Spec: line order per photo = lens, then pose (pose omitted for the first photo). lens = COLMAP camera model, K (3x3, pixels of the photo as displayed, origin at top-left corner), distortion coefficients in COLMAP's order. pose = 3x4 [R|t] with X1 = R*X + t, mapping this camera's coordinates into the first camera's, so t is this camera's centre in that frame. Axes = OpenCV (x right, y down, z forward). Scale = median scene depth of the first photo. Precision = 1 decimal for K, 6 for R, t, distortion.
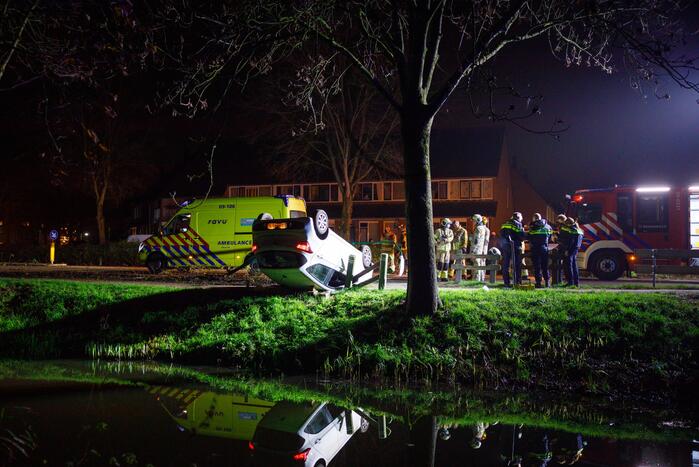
lens RADIAL K [[670.8, 0, 347.6], [0, 670.8, 228.6], [0, 0, 1]] dist [-0.011657, 0.000000]
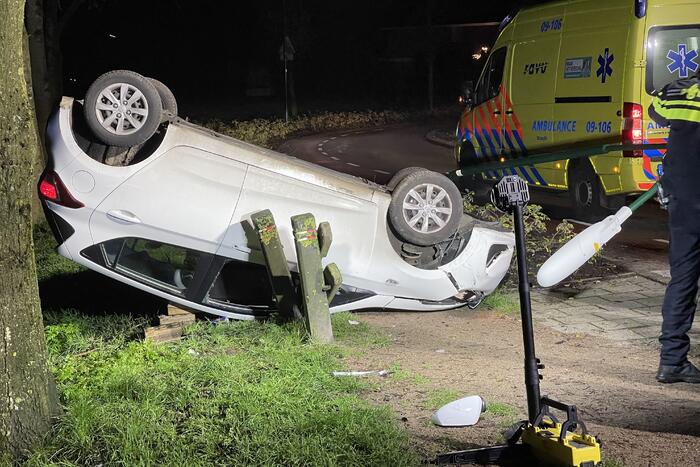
lens RADIAL K [[1285.6, 0, 344.8], [0, 1285.6, 229.9], [0, 0, 1]] dist [0.206020, 0.000000]
pose [[0.528864, 0.076911, -0.845215, 0.547357], [0.053460, 0.990889, 0.123617, -0.023489], [0.847021, -0.110562, 0.519934, 0.767488]]
